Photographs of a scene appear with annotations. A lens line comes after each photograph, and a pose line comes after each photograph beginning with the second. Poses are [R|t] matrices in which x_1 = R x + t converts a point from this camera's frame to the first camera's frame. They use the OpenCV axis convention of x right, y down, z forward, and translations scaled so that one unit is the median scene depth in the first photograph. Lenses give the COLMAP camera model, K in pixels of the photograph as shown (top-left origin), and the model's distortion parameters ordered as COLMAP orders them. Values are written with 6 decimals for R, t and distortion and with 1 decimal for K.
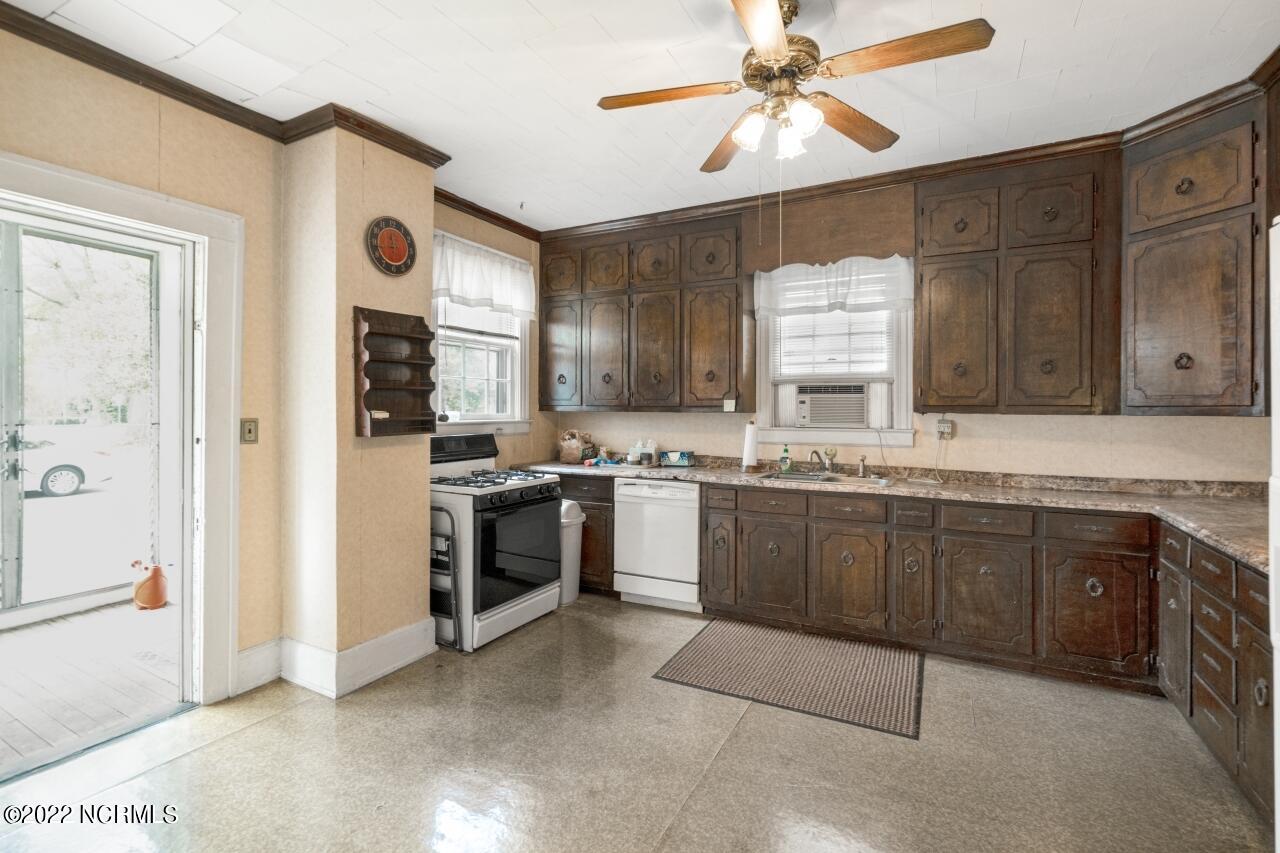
lens RADIAL K [[583.8, 0, 639.7], [0, 583.8, 408.3], [0, 0, 1]] dist [-0.000493, 0.000608]
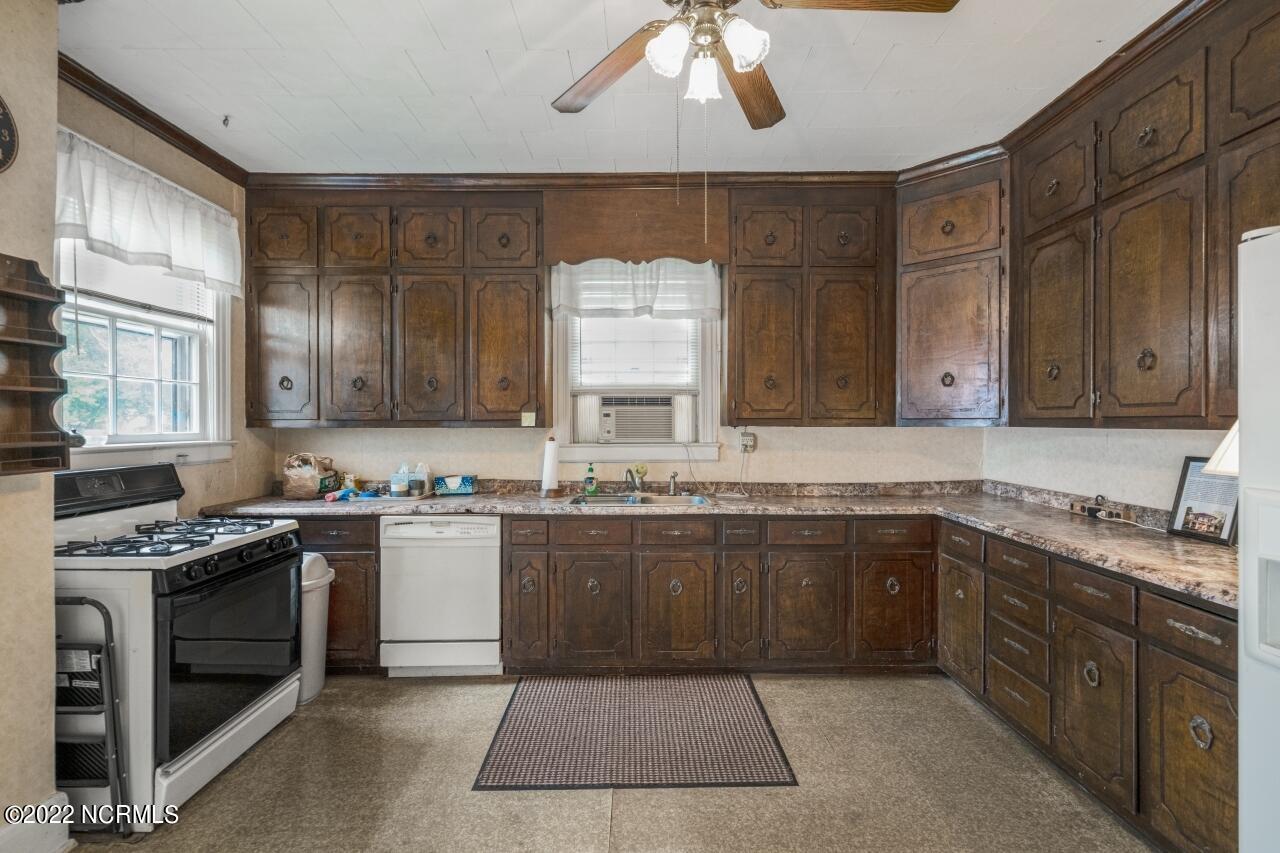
lens RADIAL K [[578.7, 0, 639.7], [0, 578.7, 424.2], [0, 0, 1]] dist [-0.009218, 0.005654]
pose [[0.882329, -0.007158, 0.470578, -0.117527], [0.004786, 0.999969, 0.006238, -0.002277], [-0.470608, -0.003252, 0.882336, 0.233707]]
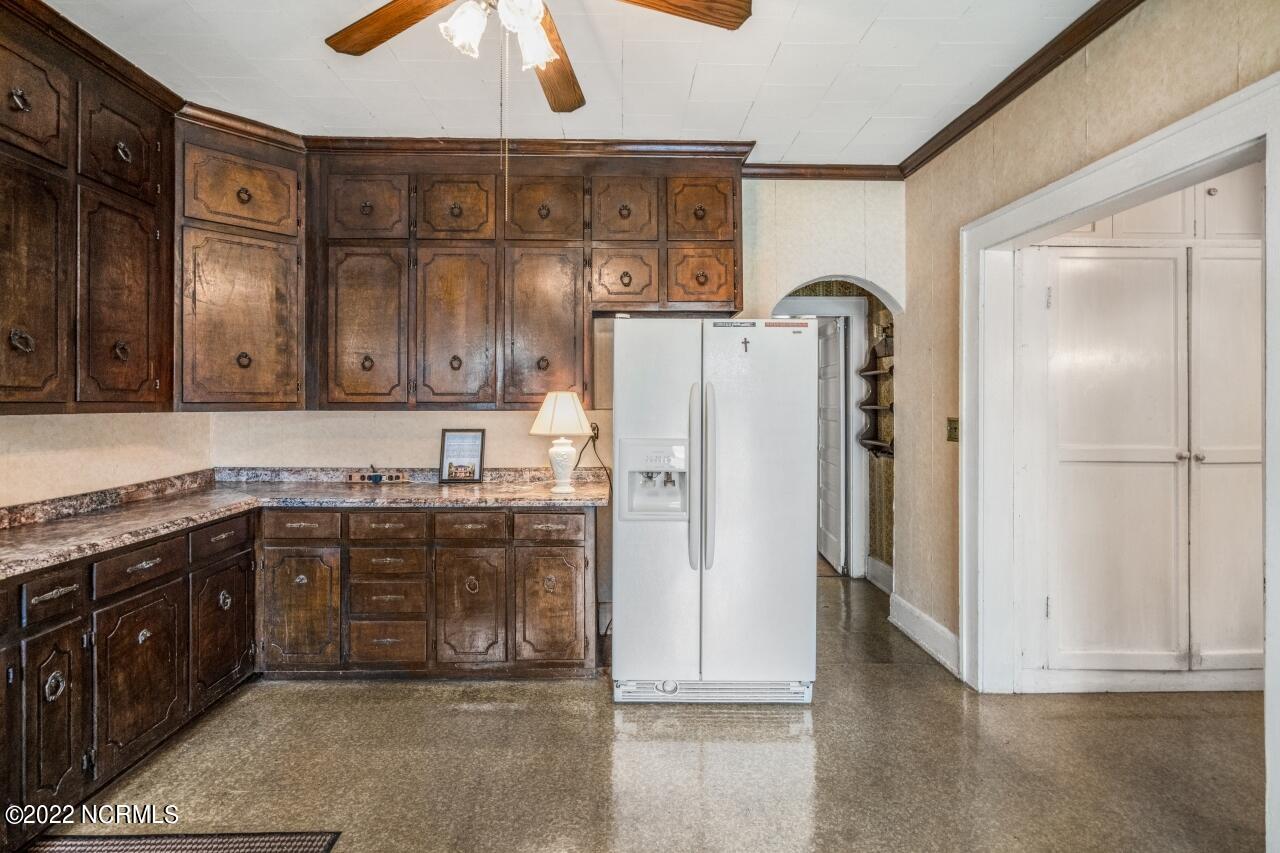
lens RADIAL K [[595.1, 0, 629.2], [0, 595.1, 399.7], [0, 0, 1]] dist [0.000195, 0.001090]
pose [[-0.486978, -0.000805, 0.873414, -0.294717], [-0.002338, 0.999997, -0.000382, -0.008375], [-0.873411, -0.002229, -0.486978, 0.762577]]
